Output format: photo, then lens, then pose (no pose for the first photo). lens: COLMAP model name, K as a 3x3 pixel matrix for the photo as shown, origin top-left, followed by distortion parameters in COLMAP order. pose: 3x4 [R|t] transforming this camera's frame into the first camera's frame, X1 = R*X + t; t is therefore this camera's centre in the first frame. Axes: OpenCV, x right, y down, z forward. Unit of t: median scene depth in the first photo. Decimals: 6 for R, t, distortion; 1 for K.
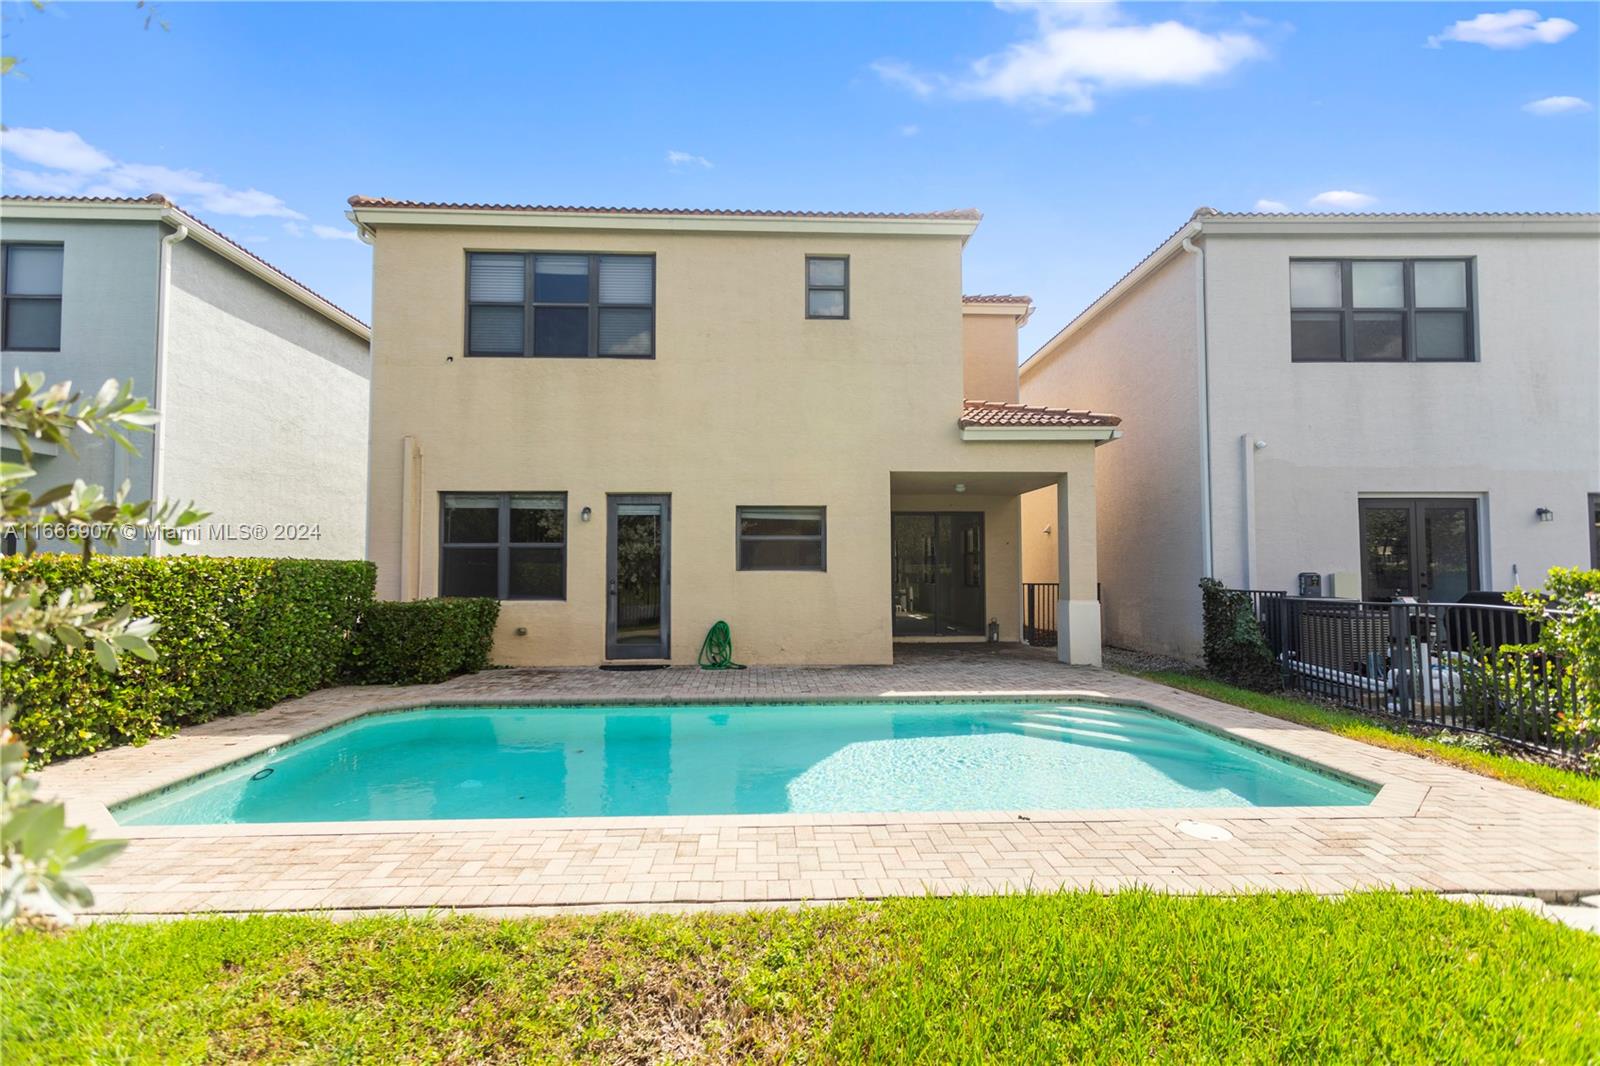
lens RADIAL K [[795.0, 0, 797.7], [0, 795.0, 524.6], [0, 0, 1]] dist [0.006871, 0.000156]
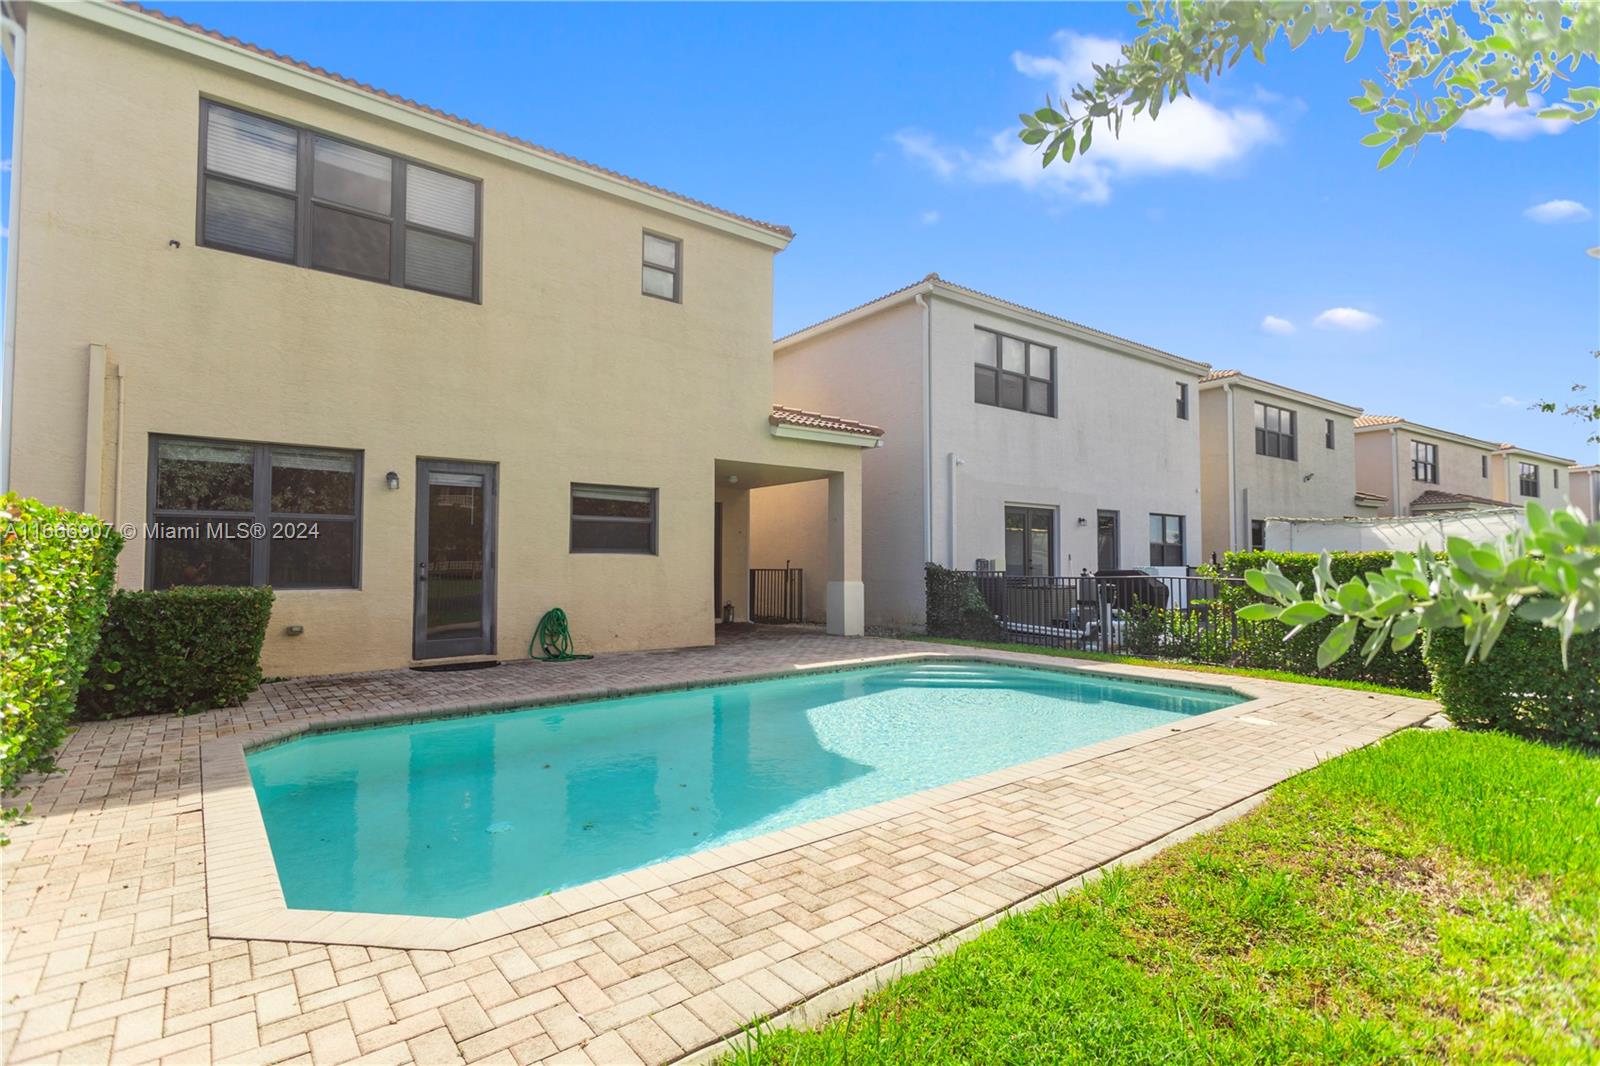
lens RADIAL K [[767.1, 0, 789.3], [0, 767.1, 528.4], [0, 0, 1]] dist [0.007008, -0.000269]
pose [[0.805219, 0.029101, 0.592263, -0.398041], [-0.035676, 0.999363, -0.000601, 0.021045], [-0.591903, -0.020646, 0.805744, 0.137483]]
